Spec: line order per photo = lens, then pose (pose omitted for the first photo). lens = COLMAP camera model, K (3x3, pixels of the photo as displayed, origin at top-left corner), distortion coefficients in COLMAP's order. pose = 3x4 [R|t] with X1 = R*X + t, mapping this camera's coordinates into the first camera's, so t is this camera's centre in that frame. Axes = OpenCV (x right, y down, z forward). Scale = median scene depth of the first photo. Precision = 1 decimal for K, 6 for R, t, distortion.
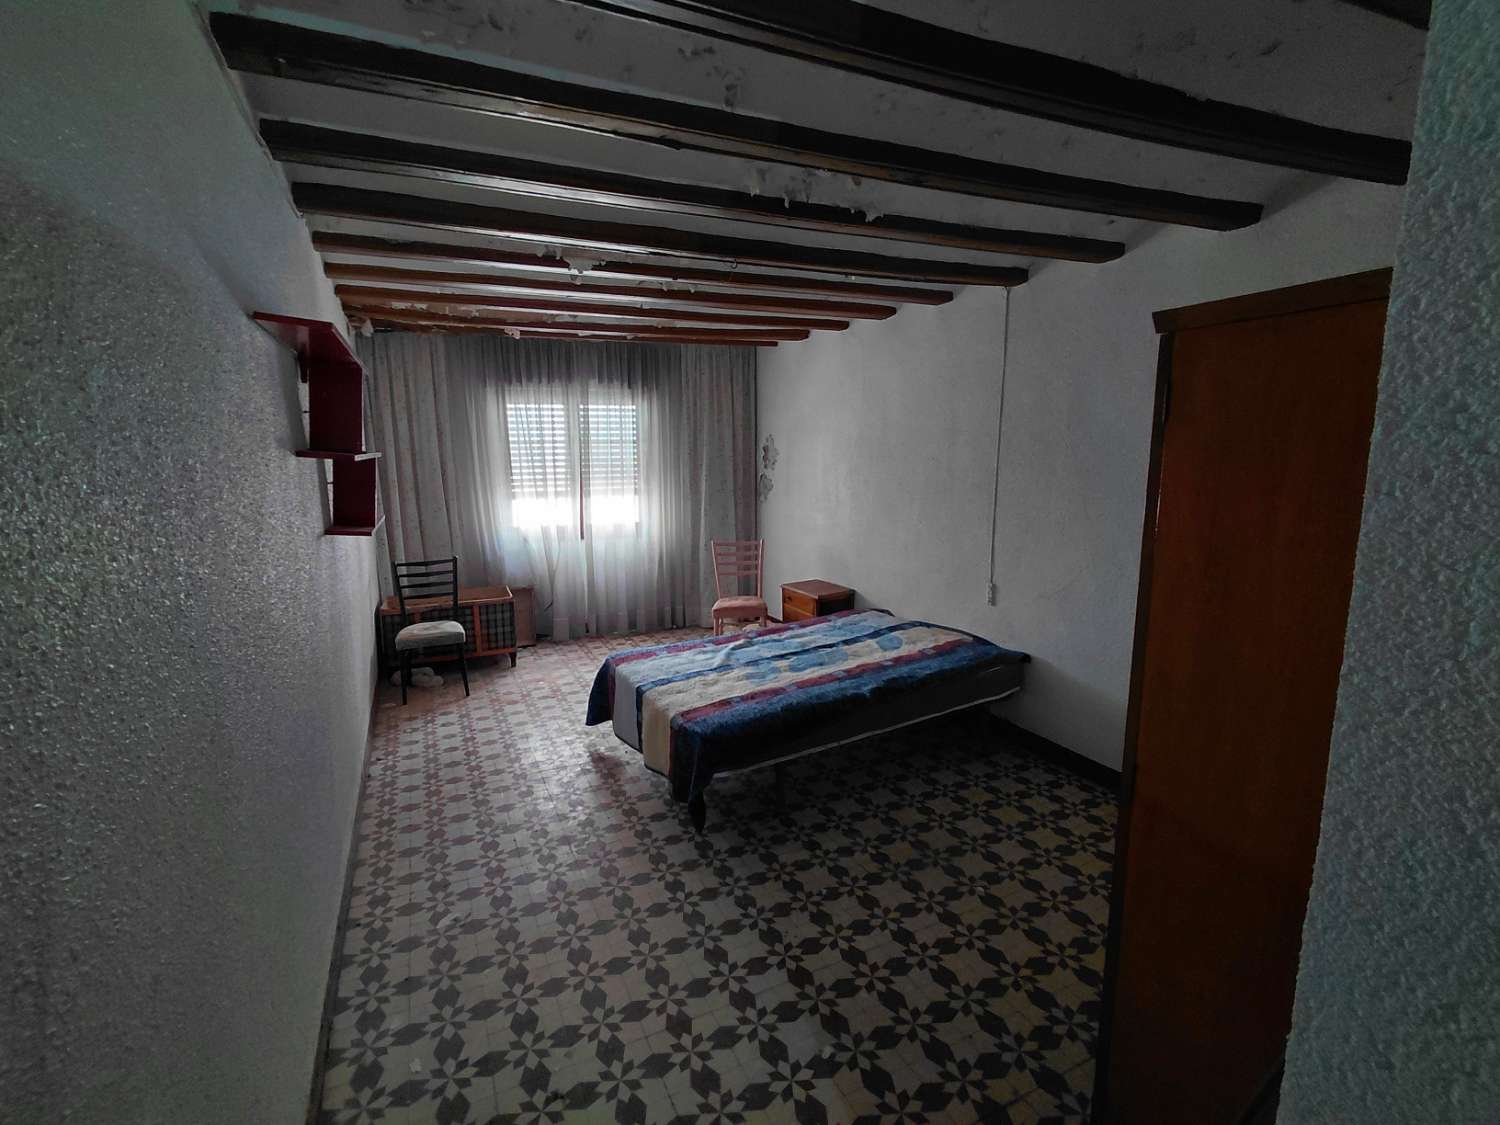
lens RADIAL K [[685.3, 0, 751.2], [0, 685.3, 567.4], [0, 0, 1]] dist [-0.001835, -0.000998]
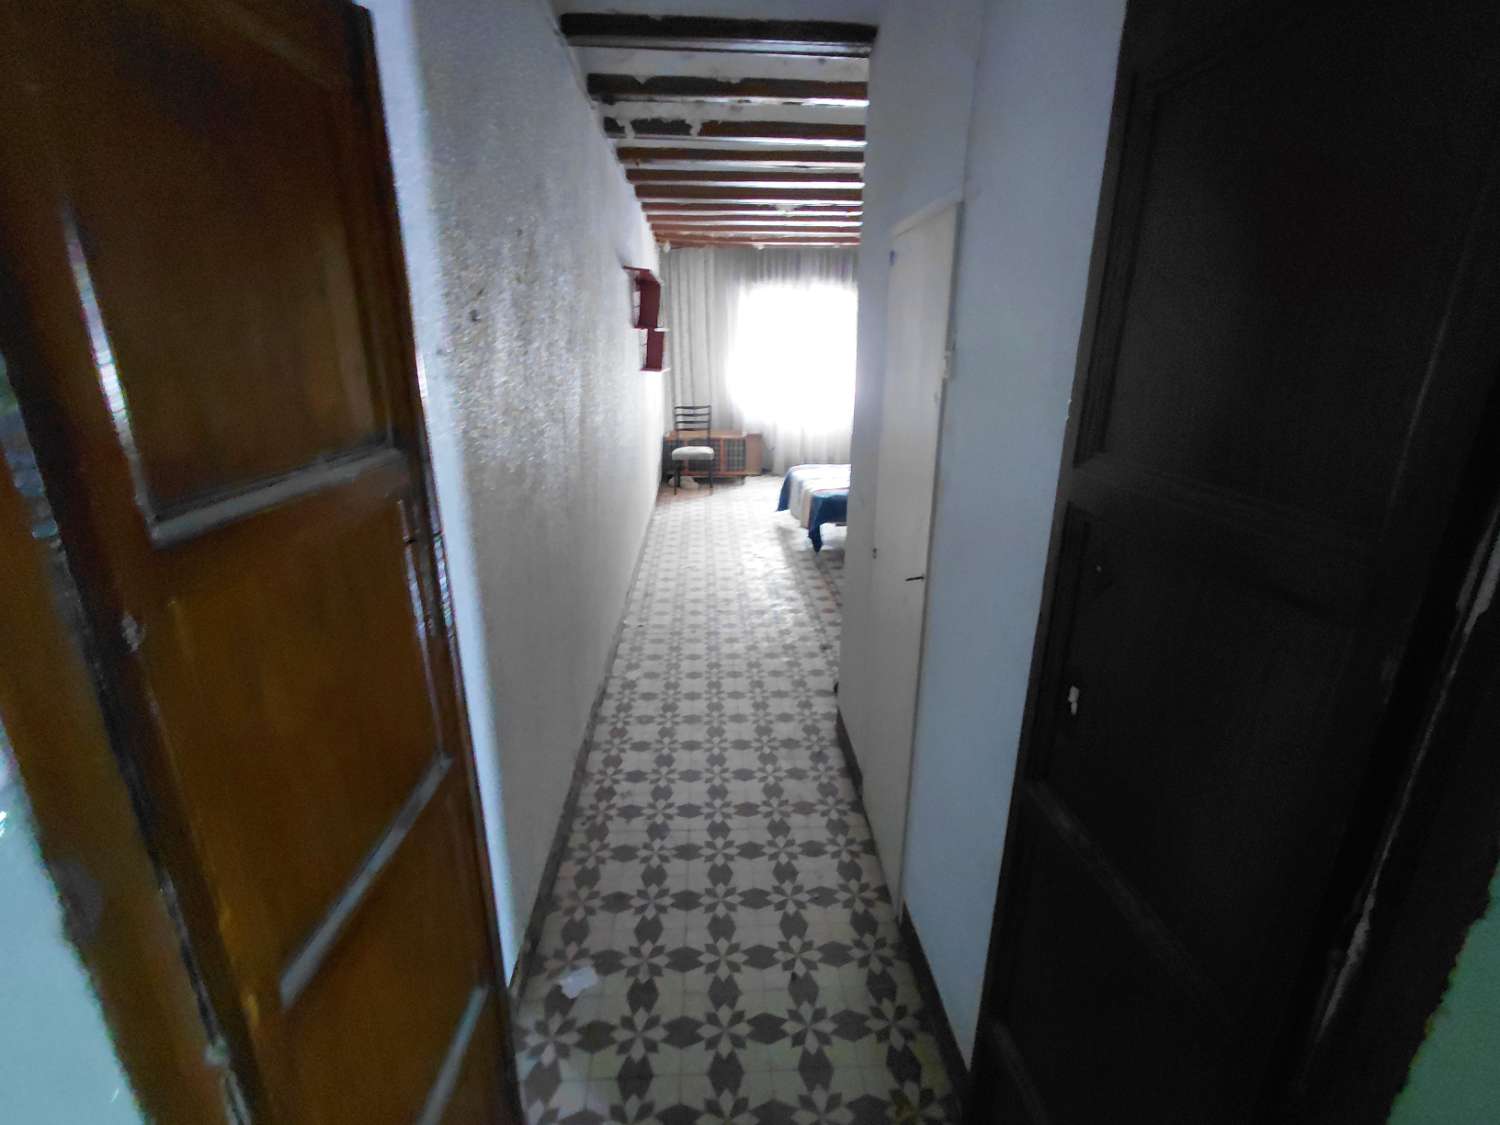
lens RADIAL K [[691.6, 0, 756.1], [0, 691.6, 566.3], [0, 0, 1]] dist [0.005474, 0.000412]
pose [[0.928374, 0.127222, -0.349194, 0.442516], [-0.076043, 0.984731, 0.156597, 0.163983], [0.363785, -0.118827, 0.923873, -0.769095]]
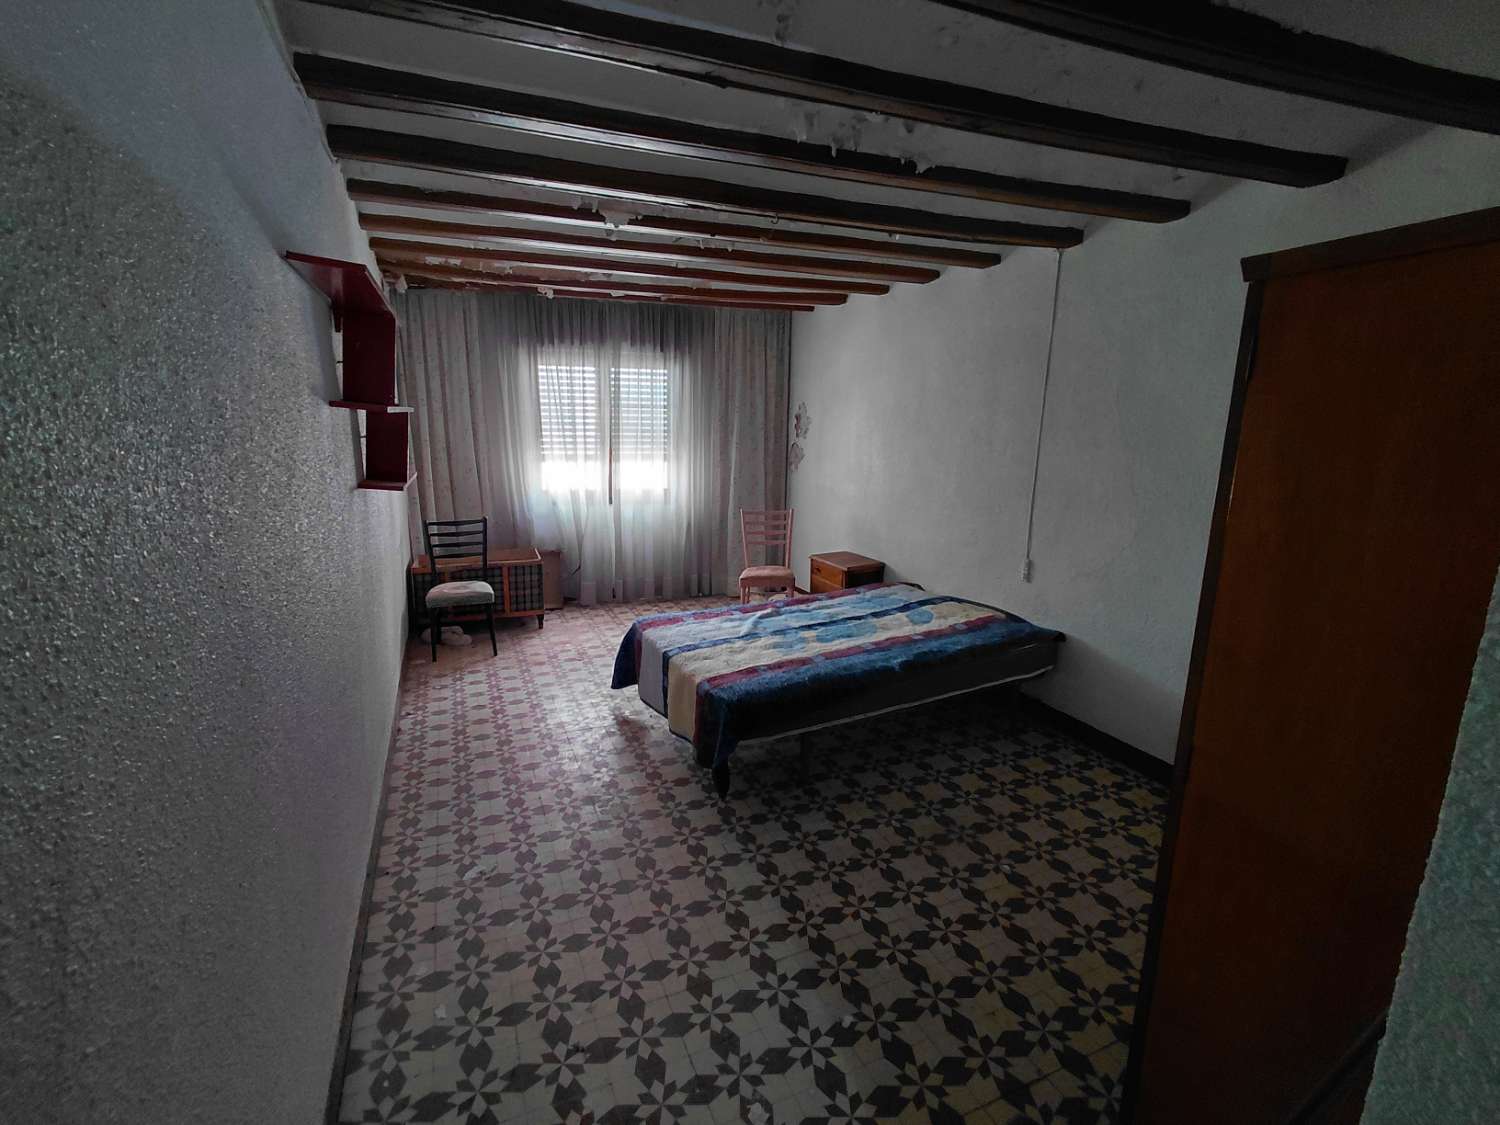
lens RADIAL K [[685.3, 0, 751.2], [0, 685.3, 567.4], [0, 0, 1]] dist [-0.001835, -0.000998]
pose [[0.998883, 0.031215, -0.035465, -0.010080], [-0.029756, 0.998718, 0.040946, 0.009276], [0.036698, -0.039845, 0.998532, 0.019379]]
